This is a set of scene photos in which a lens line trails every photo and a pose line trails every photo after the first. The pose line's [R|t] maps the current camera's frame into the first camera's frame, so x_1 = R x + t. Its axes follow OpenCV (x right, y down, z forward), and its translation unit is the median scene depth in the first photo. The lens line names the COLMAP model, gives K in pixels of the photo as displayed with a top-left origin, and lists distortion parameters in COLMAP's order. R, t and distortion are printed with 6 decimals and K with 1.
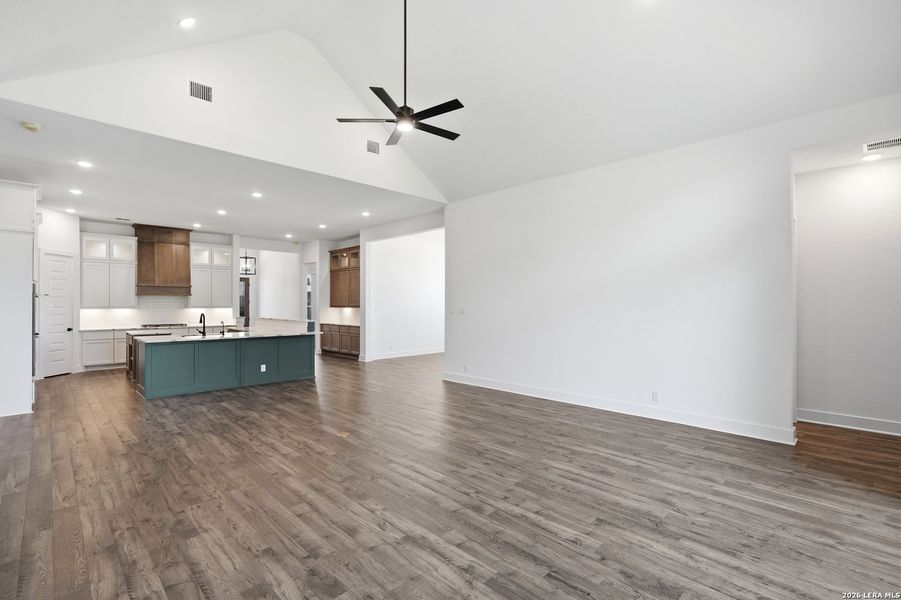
lens RADIAL K [[414.8, 0, 447.9], [0, 414.8, 301.7], [0, 0, 1]] dist [-0.012948, 0.006479]
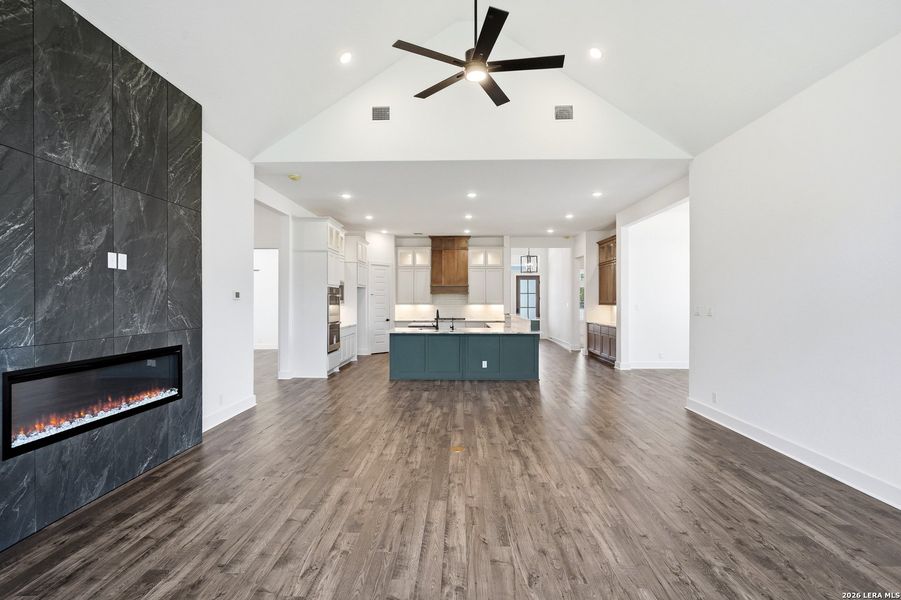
lens RADIAL K [[414.8, 0, 447.9], [0, 414.8, 301.7], [0, 0, 1]] dist [-0.012948, 0.006479]
pose [[0.693540, 0.003175, -0.720411, 0.350394], [0.003097, 0.999968, 0.007389, -0.002296], [0.720411, -0.007355, 0.693508, 0.349817]]
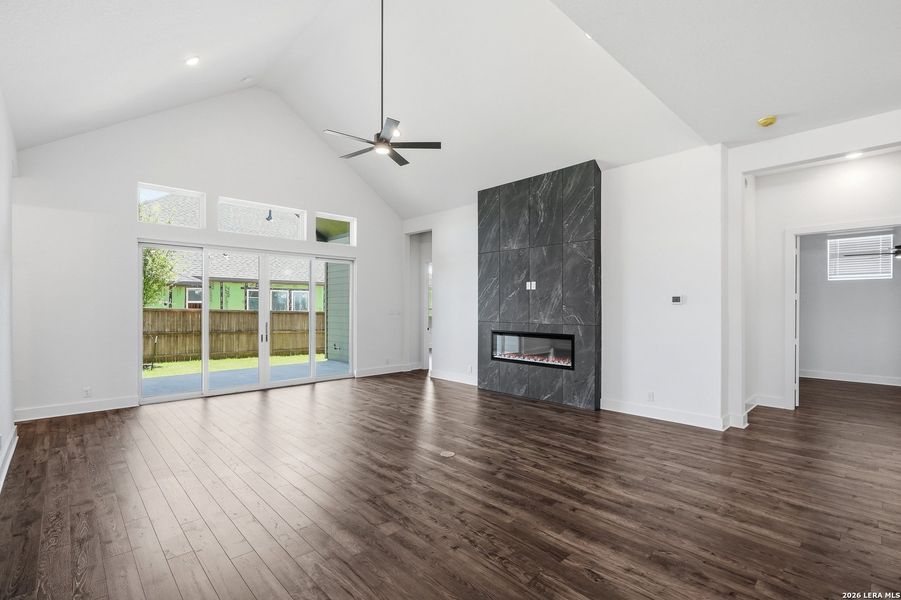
lens RADIAL K [[415.9, 0, 445.8], [0, 415.9, 306.4], [0, 0, 1]] dist [-0.000201, 0.000092]
pose [[-0.999687, 0.000142, 0.025000, -0.255744], [-0.000025, 0.999978, -0.006681, 0.011831], [-0.025000, -0.006679, -0.999665, 1.779320]]
